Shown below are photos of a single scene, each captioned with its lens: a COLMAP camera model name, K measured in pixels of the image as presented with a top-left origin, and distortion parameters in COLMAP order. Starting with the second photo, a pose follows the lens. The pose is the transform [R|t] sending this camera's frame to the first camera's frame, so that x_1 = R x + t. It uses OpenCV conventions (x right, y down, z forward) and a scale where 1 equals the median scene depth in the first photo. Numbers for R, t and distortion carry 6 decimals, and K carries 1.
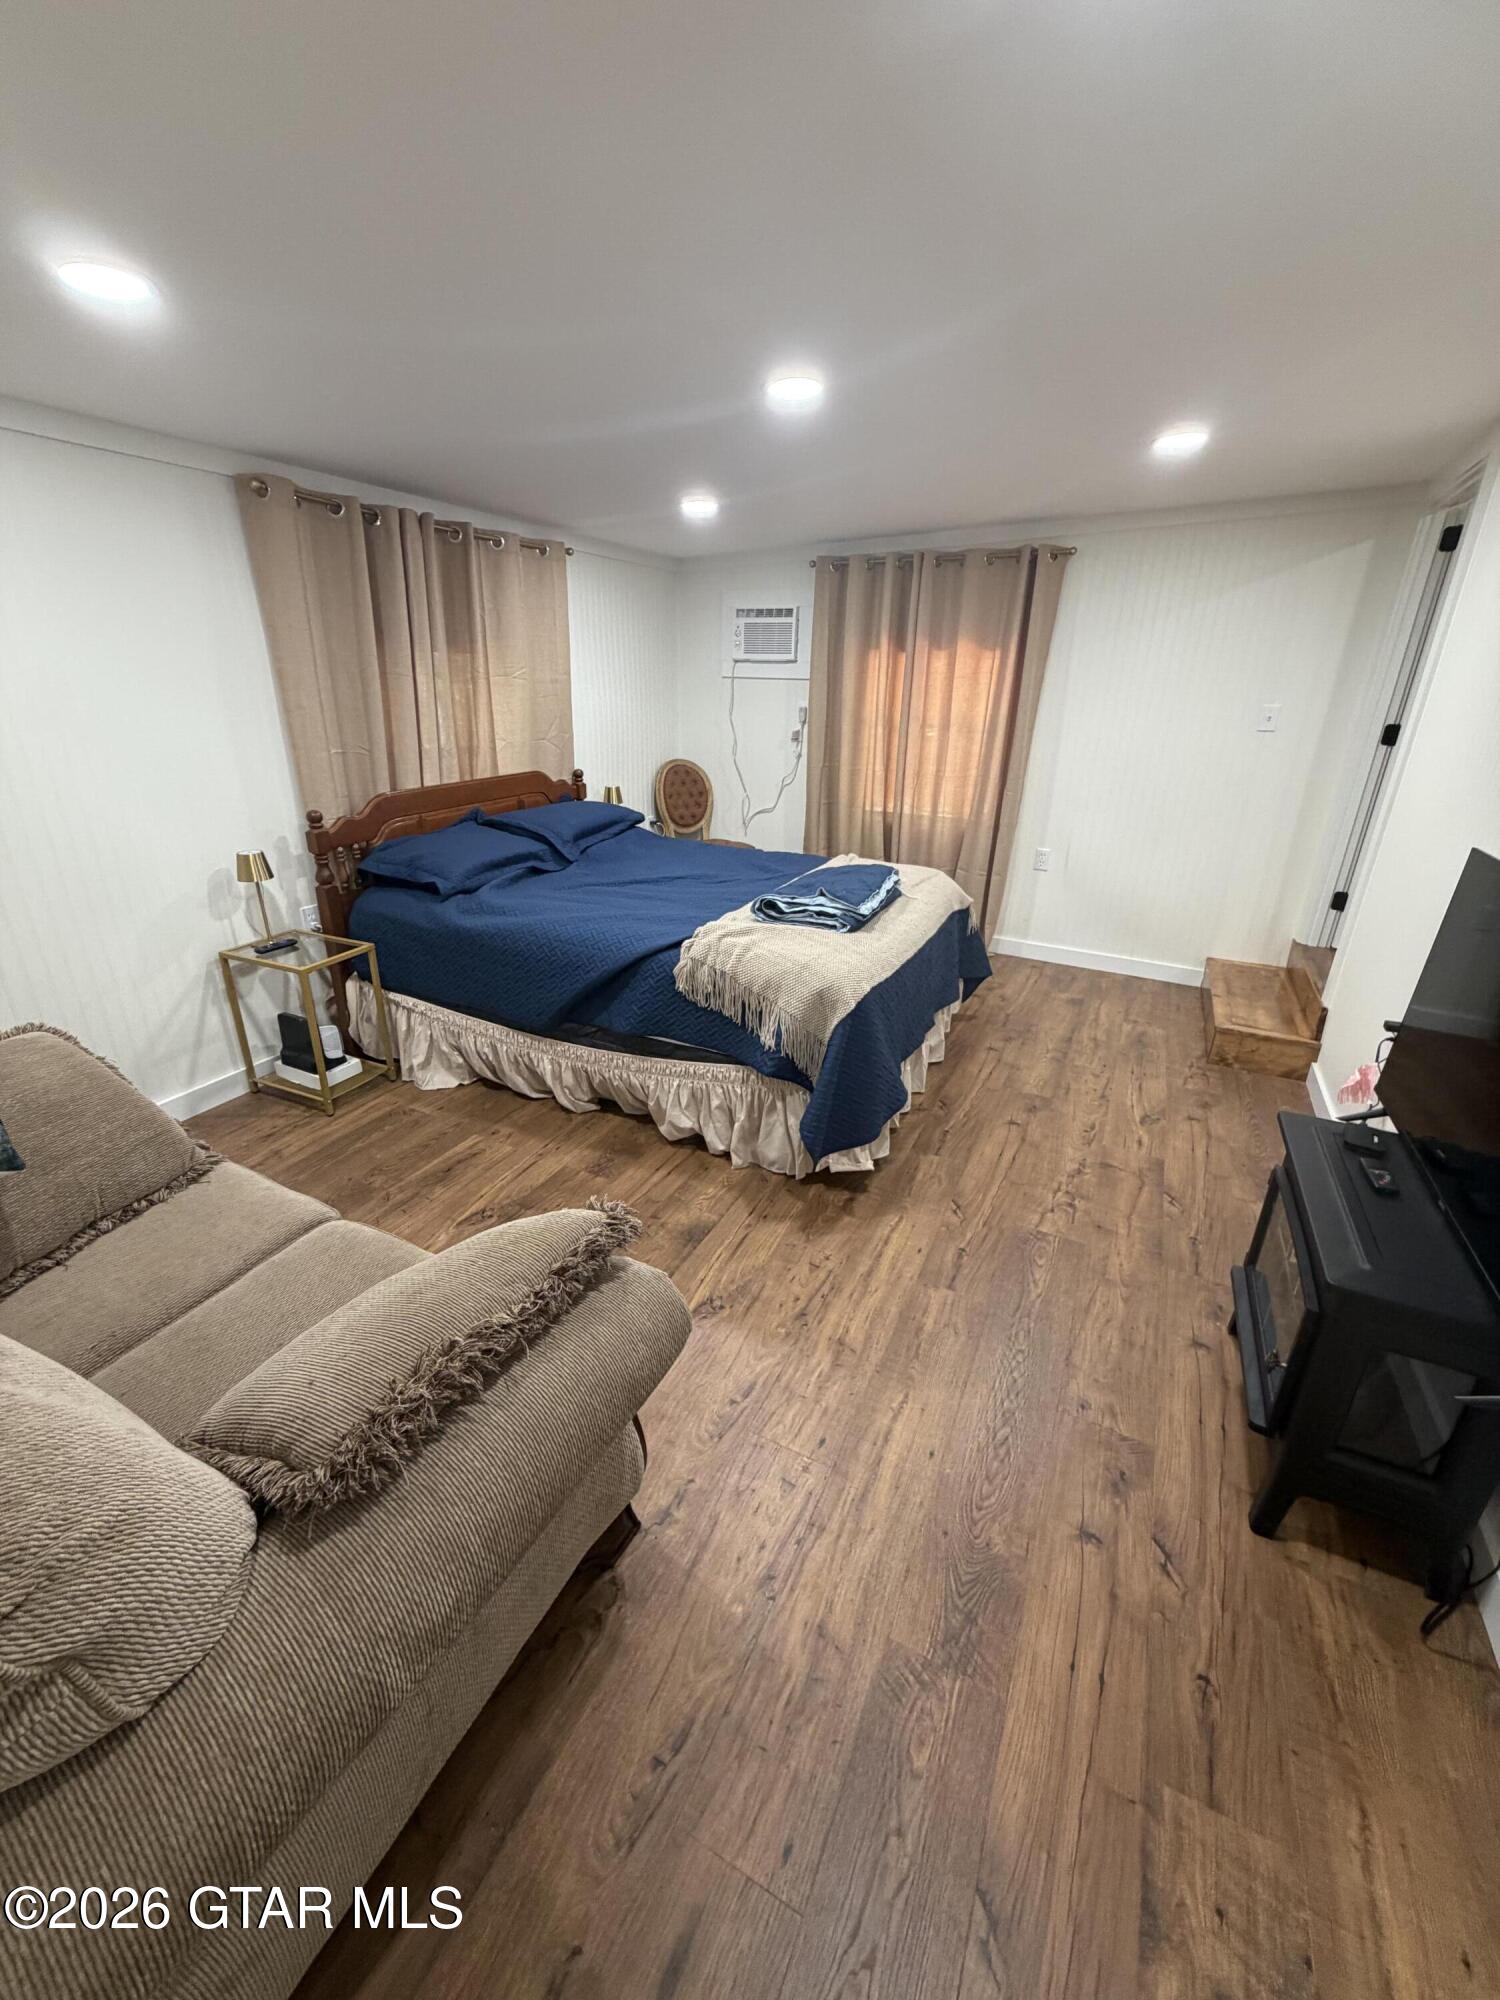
lens RADIAL K [[793.5, 0, 744.8], [0, 793.5, 1001.1], [0, 0, 1]] dist [0.001429, -0.000072]
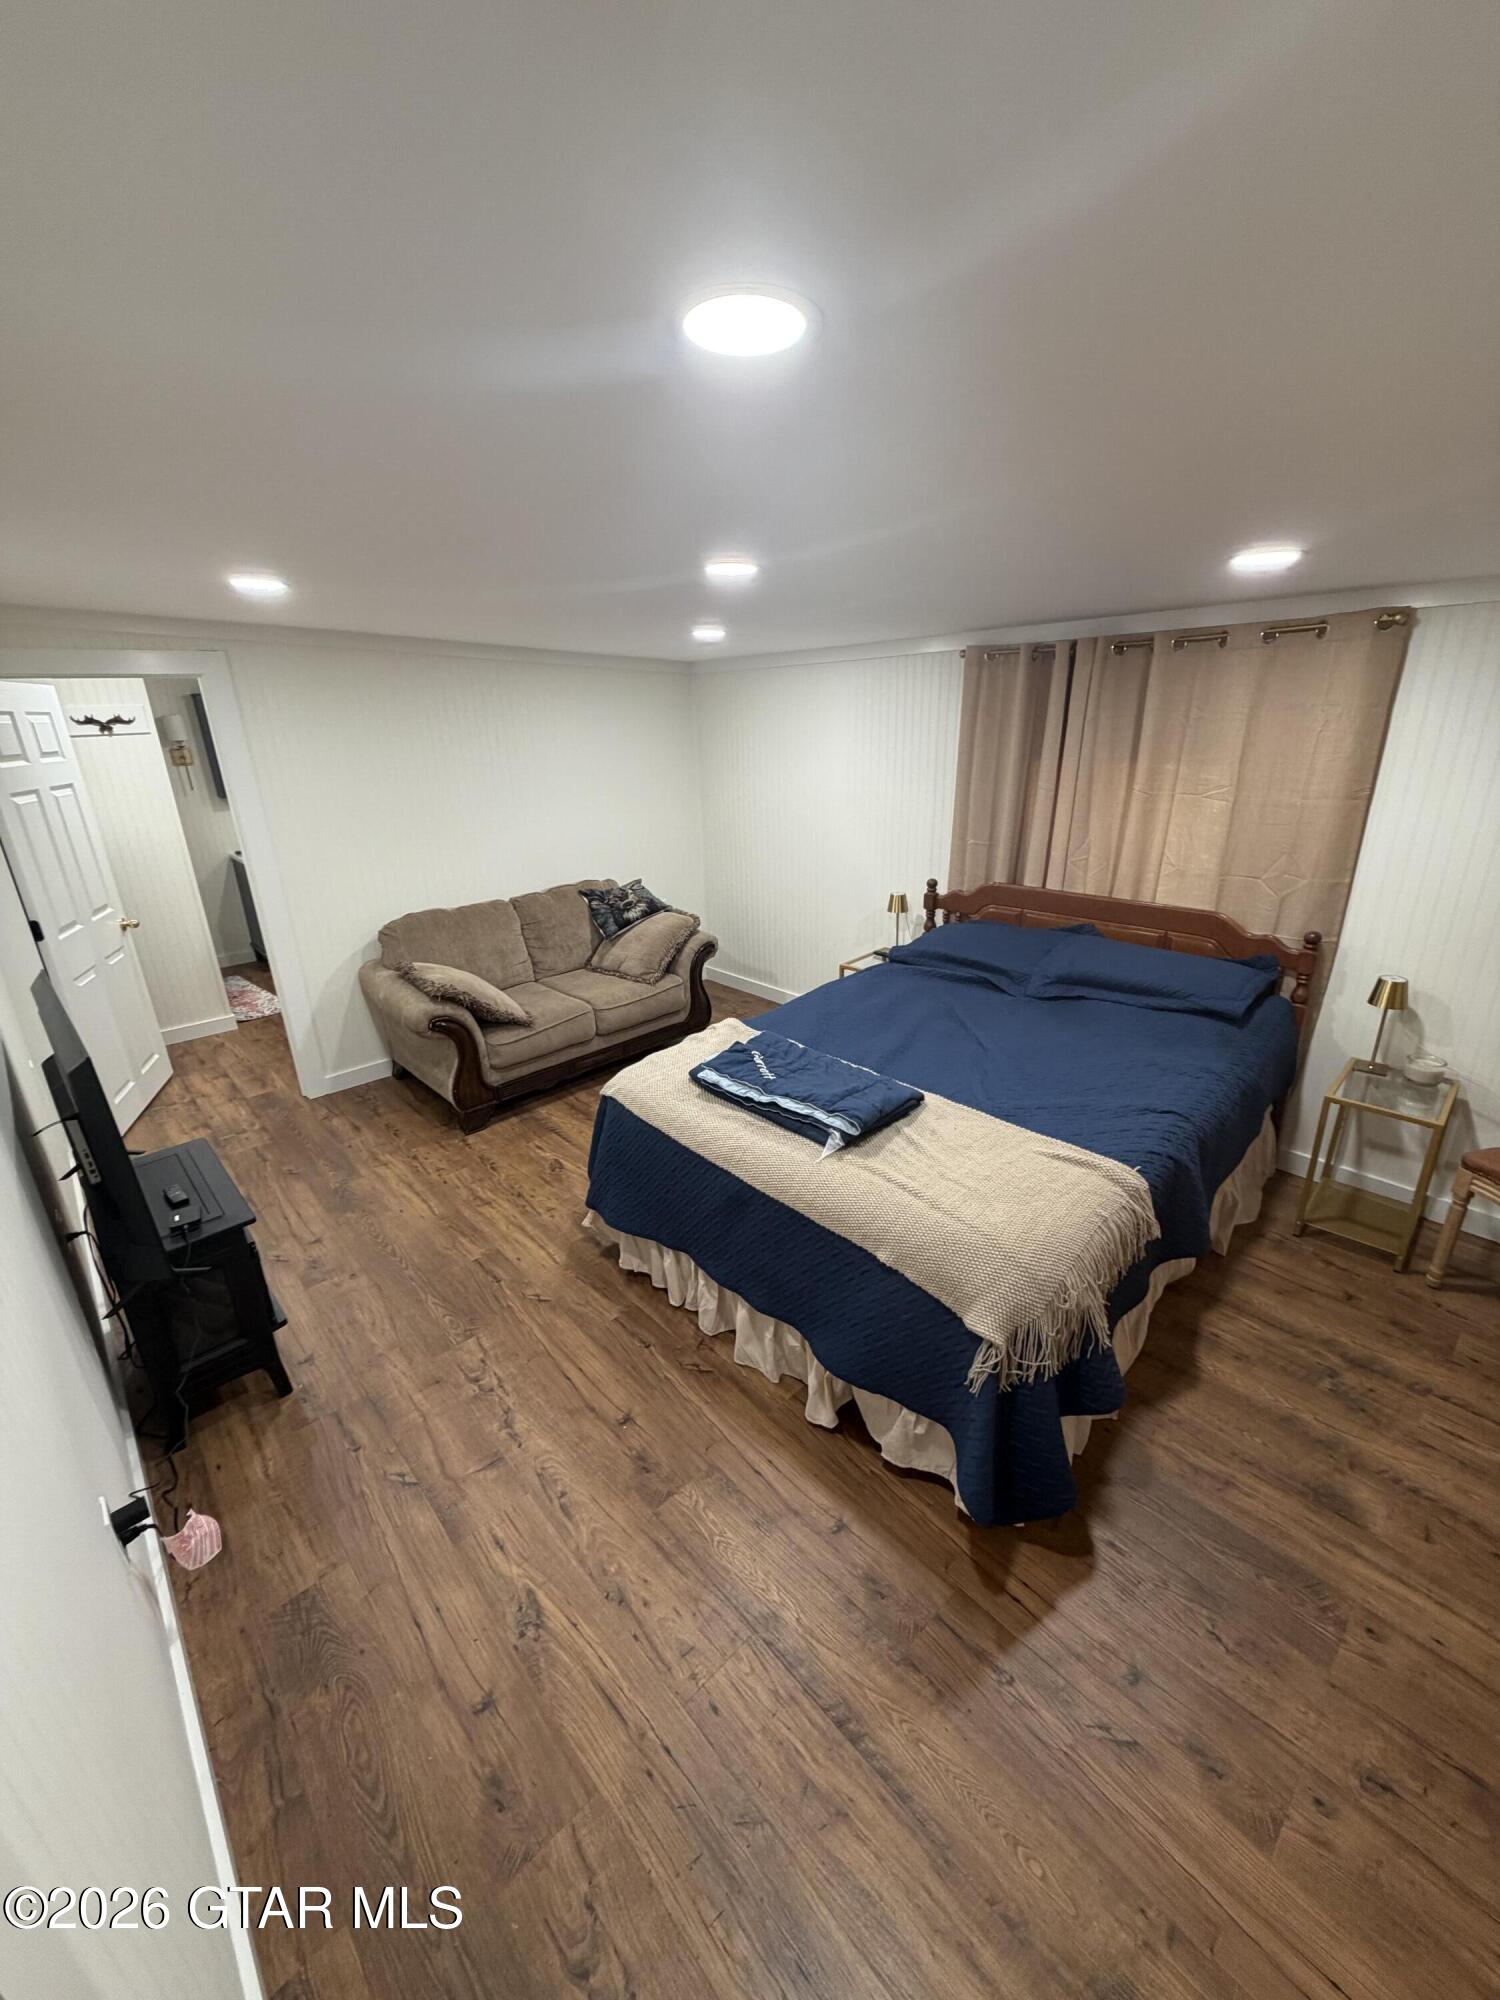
lens RADIAL K [[793.5, 0, 748.9], [0, 793.5, 995.6], [0, 0, 1]] dist [0.001429, -0.000072]
pose [[-0.347091, 0.310933, -0.884787, 0.873634], [-0.334527, 0.840330, 0.426541, -0.569322], [0.876139, 0.444034, -0.187655, 1.103895]]
